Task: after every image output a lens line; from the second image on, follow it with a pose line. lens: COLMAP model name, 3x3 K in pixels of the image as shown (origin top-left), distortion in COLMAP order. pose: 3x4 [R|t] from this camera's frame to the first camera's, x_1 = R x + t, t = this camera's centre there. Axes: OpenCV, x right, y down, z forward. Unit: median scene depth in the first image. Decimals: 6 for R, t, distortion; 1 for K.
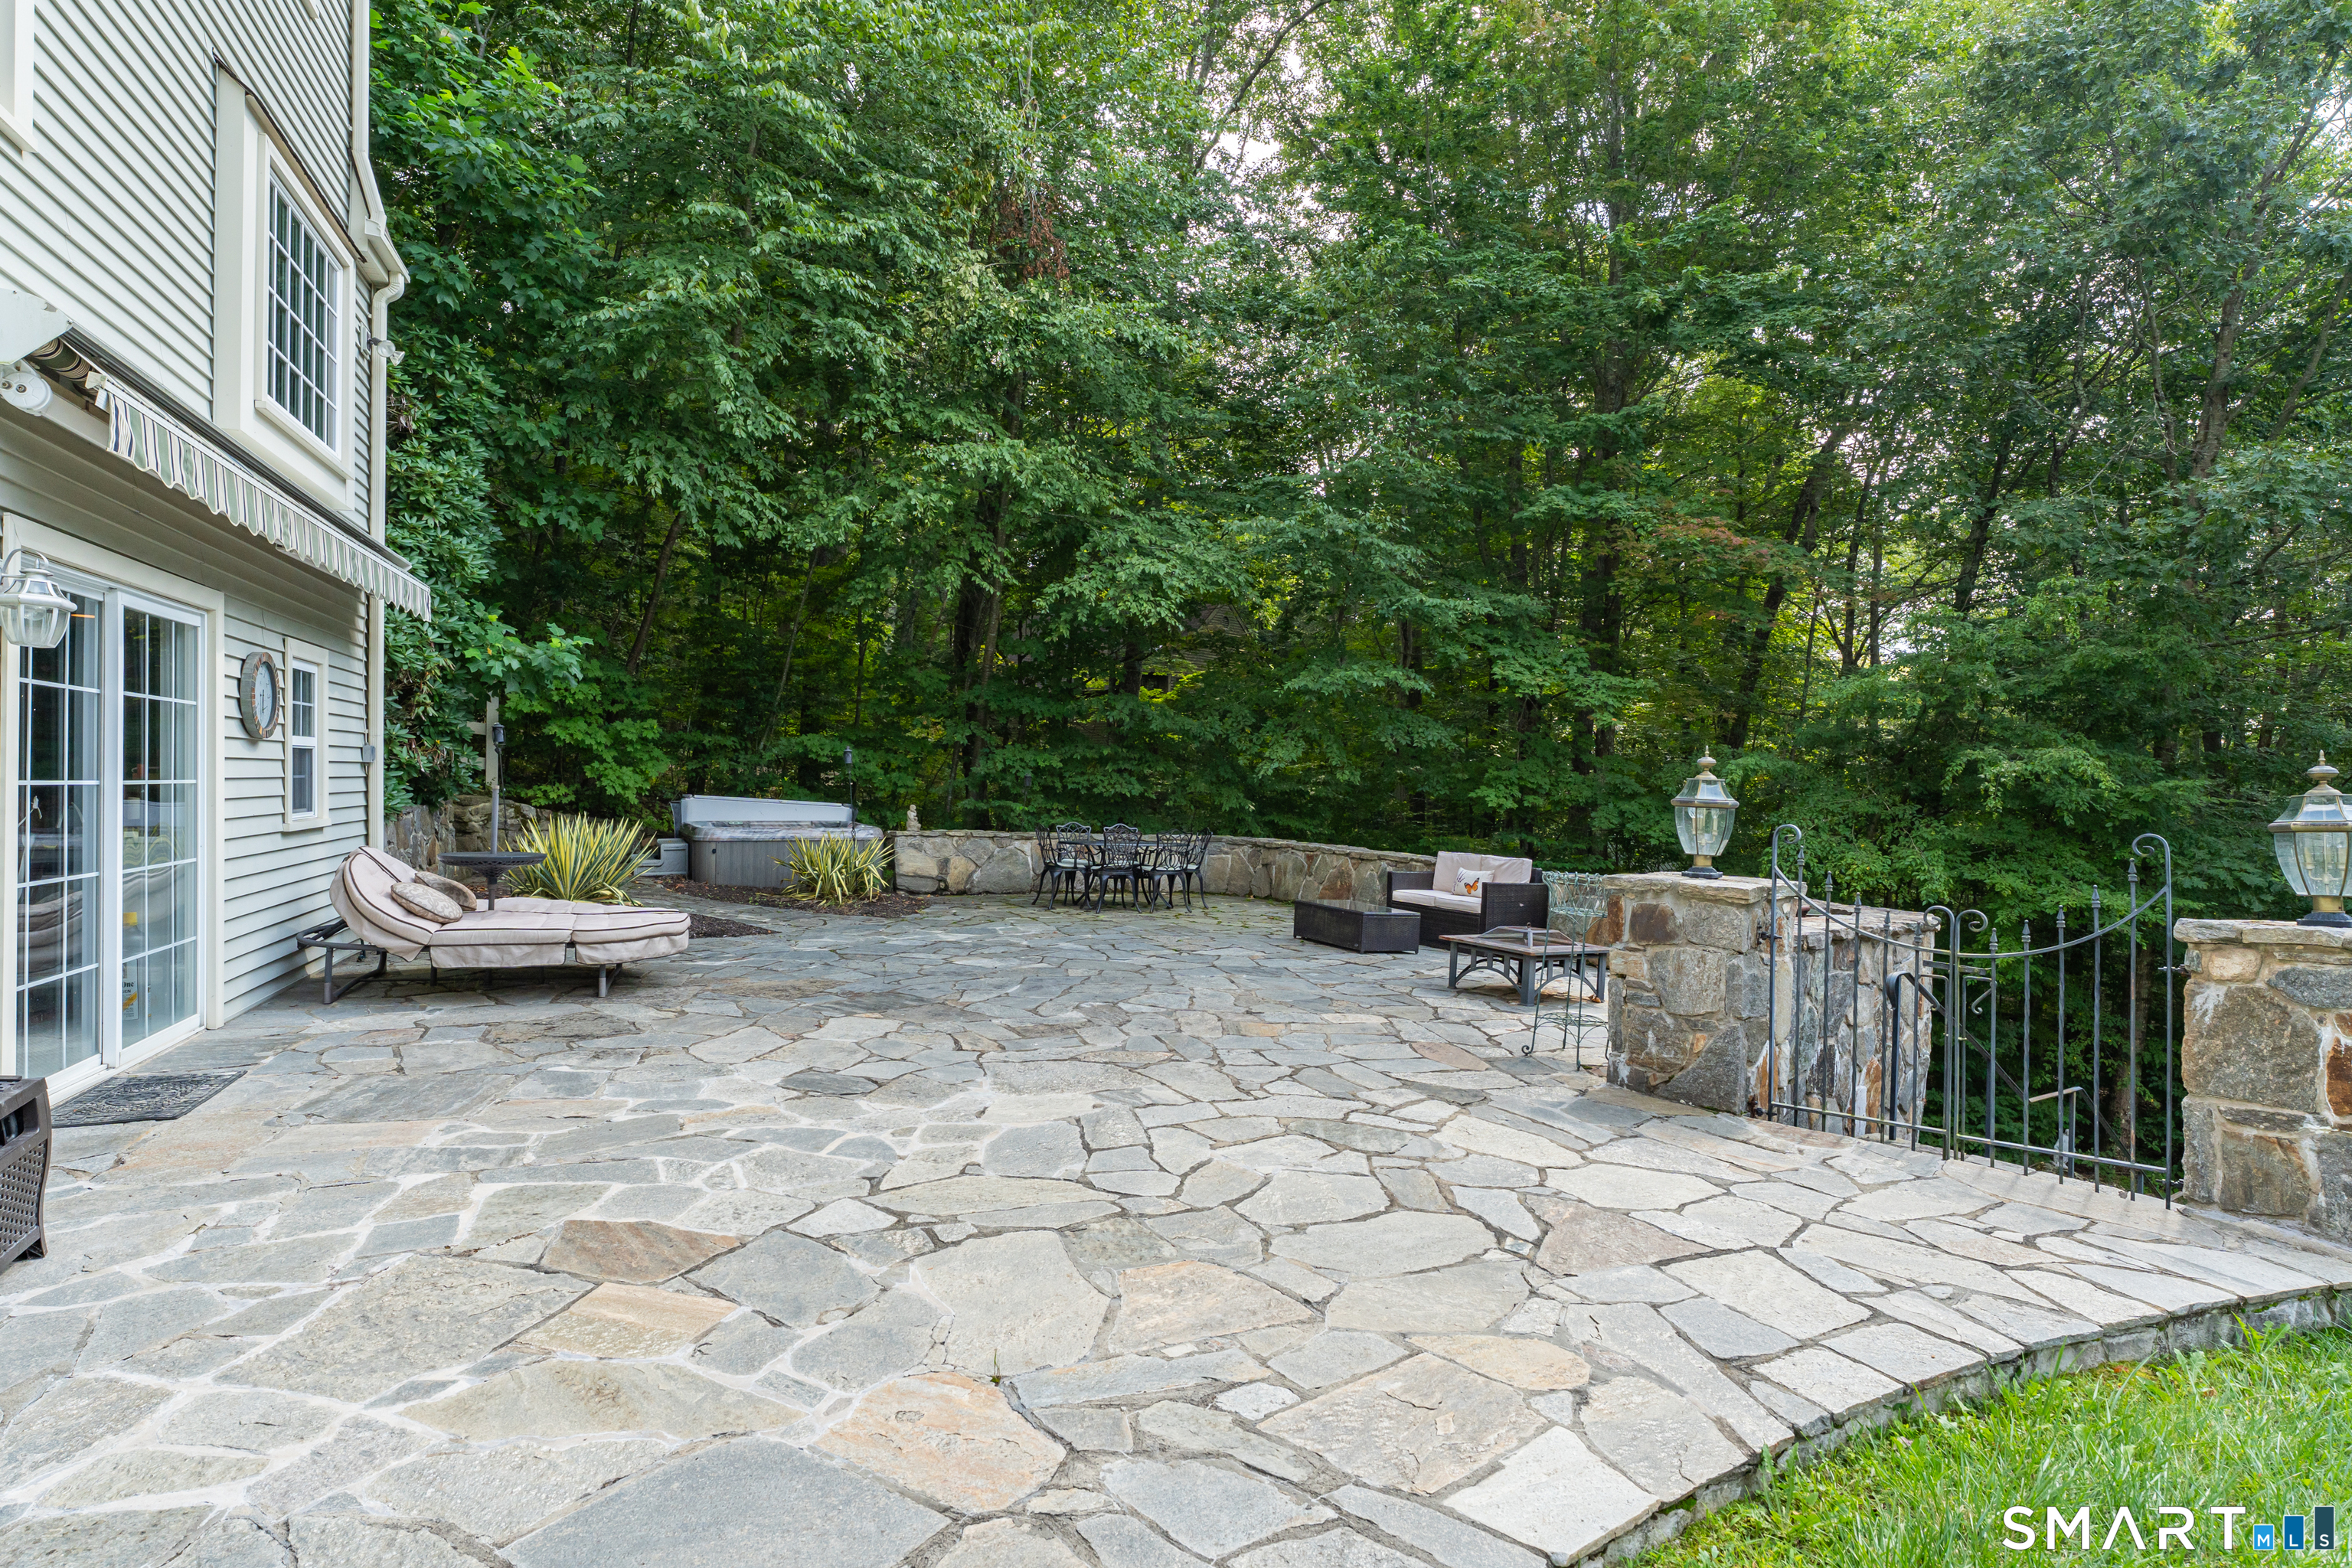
lens RADIAL K [[1274.0, 0, 1176.3], [0, 1274.0, 789.7], [0, 0, 1]] dist [0.004975, 0.000745]
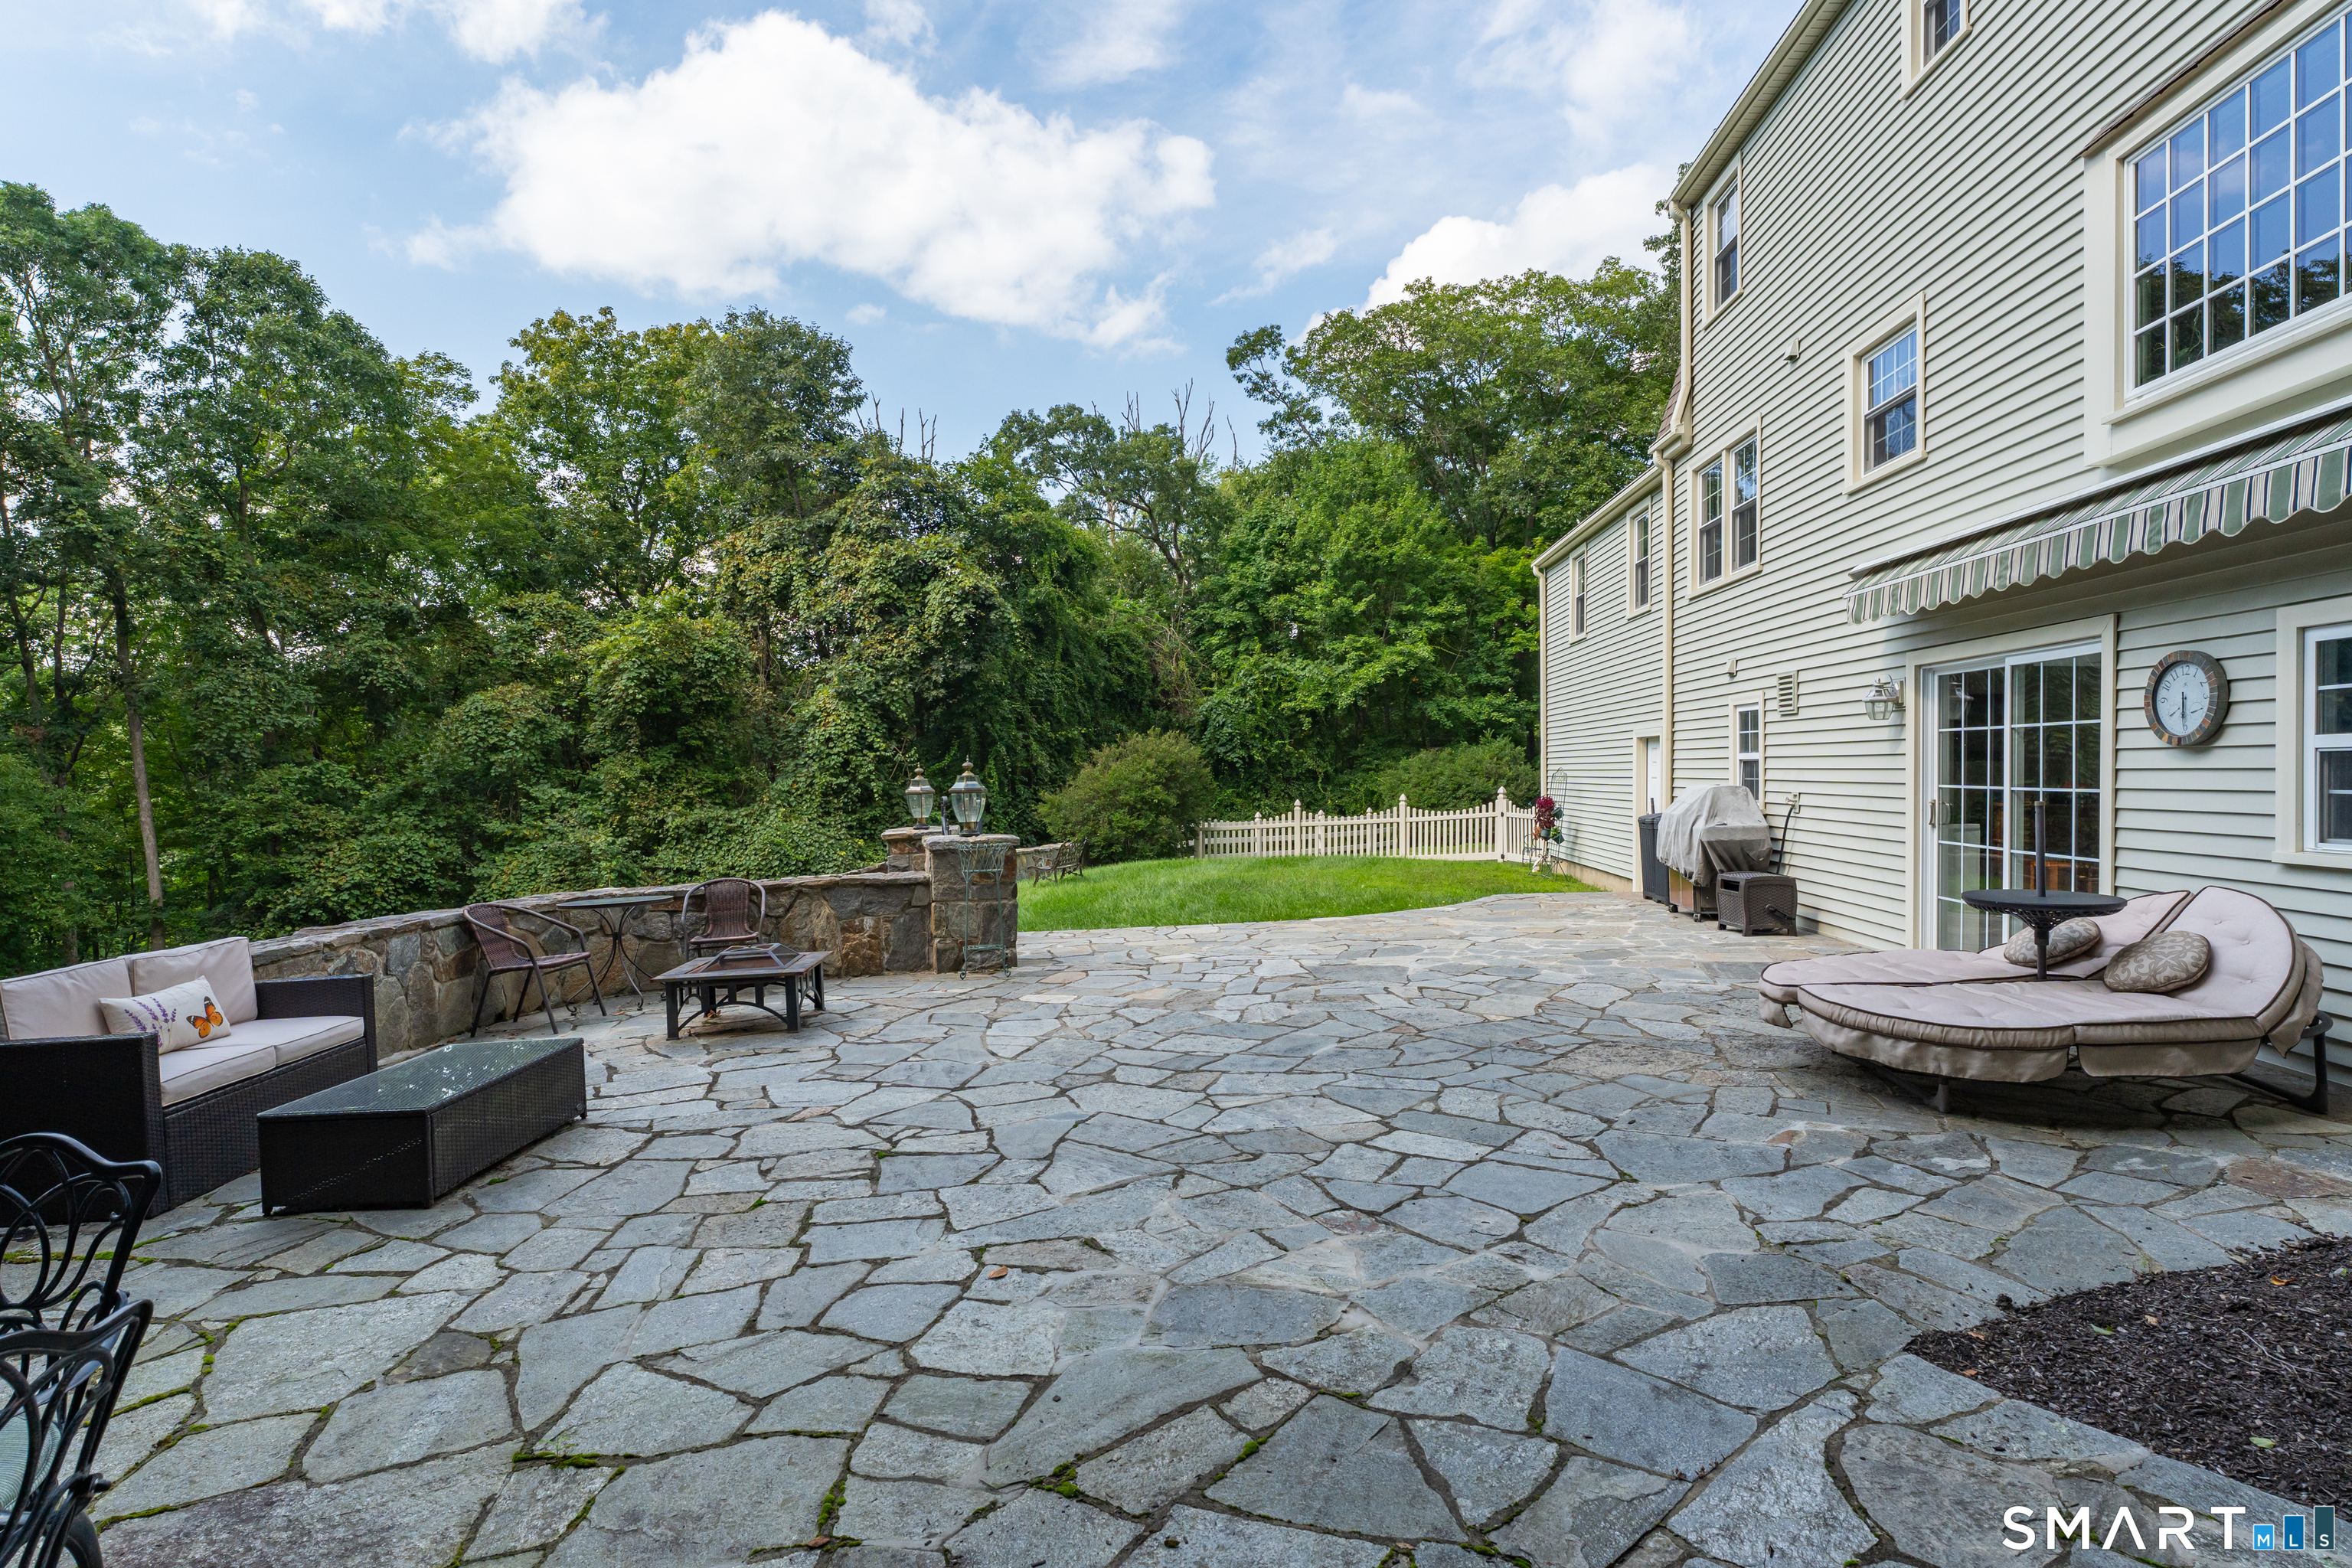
lens RADIAL K [[1251.6, 0, 1176.5], [0, 1251.6, 787.7], [0, 0, 1]] dist [-0.000026, 0.003735]
pose [[-0.913078, -0.014093, 0.407542, -0.693923], [-0.004526, 0.999691, 0.024430, -0.045810], [-0.407760, 0.020462, -0.912860, 3.531206]]
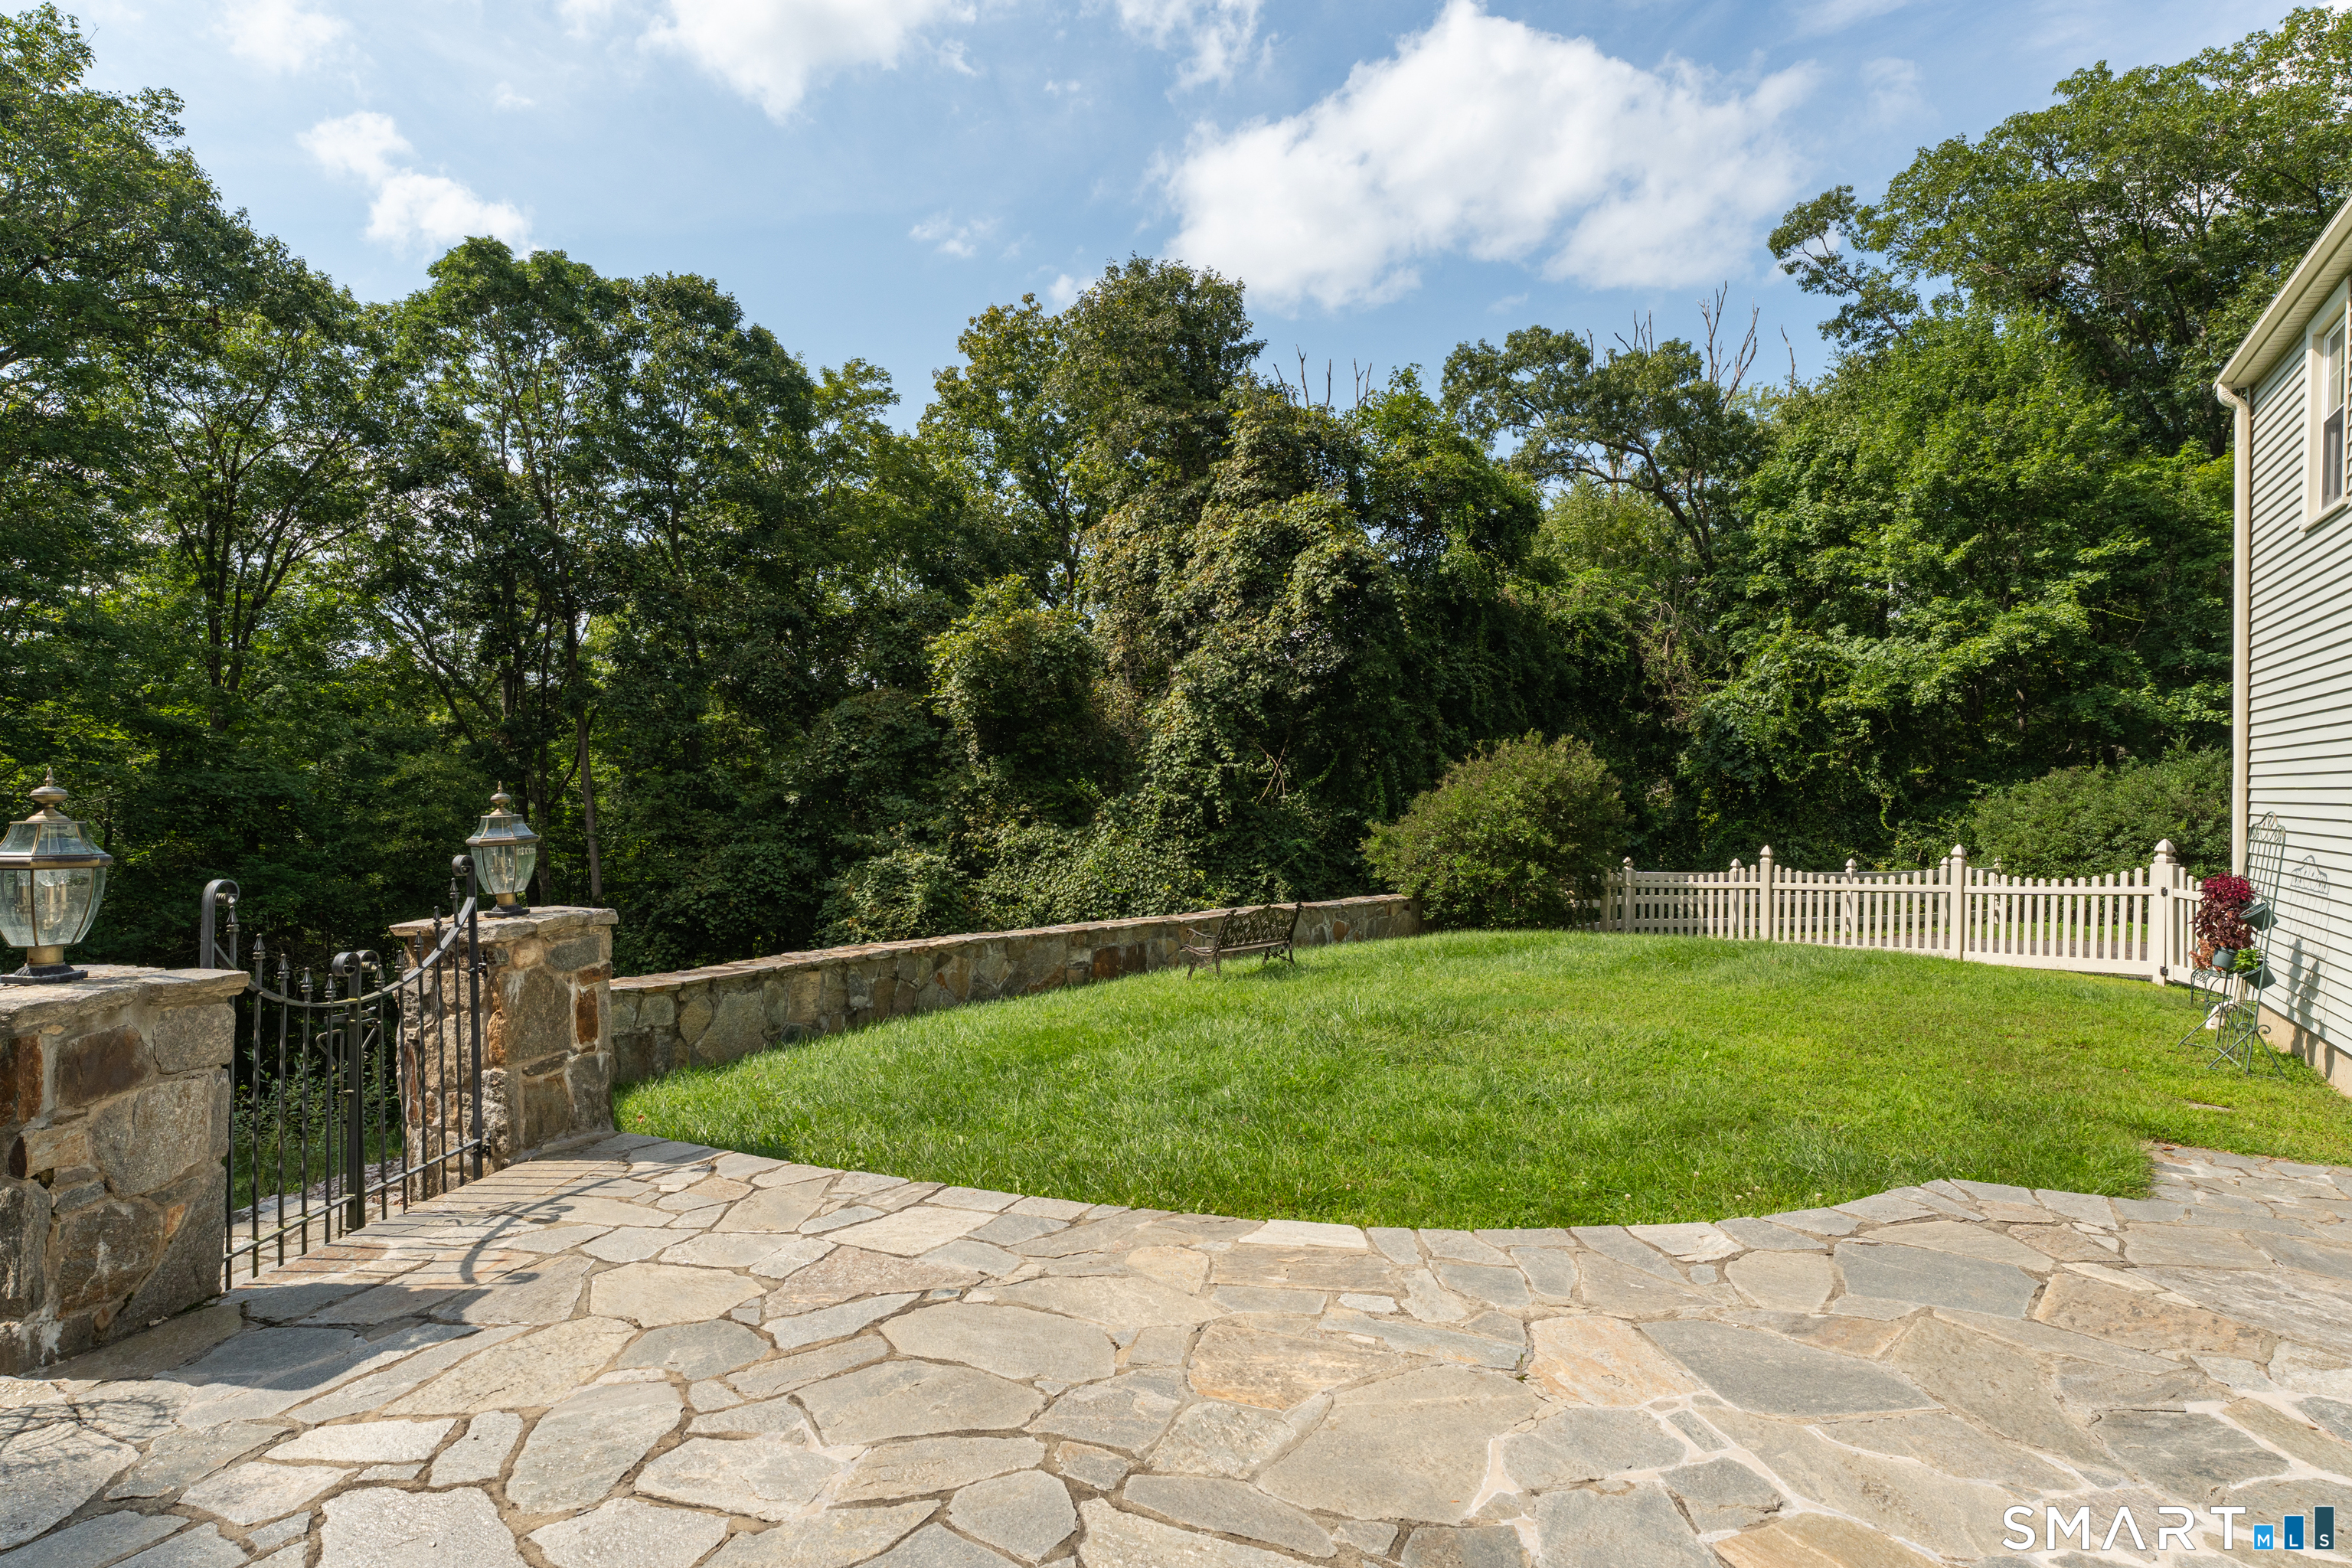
lens RADIAL K [[1251.6, 0, 1170.0], [0, 1251.6, 776.4], [0, 0, 1]] dist [-0.000026, 0.003735]
pose [[-0.626591, -0.017583, 0.779150, -0.566944], [-0.015541, 0.999829, 0.010065, -0.063971], [-0.779193, -0.005802, -0.626757, 1.359668]]
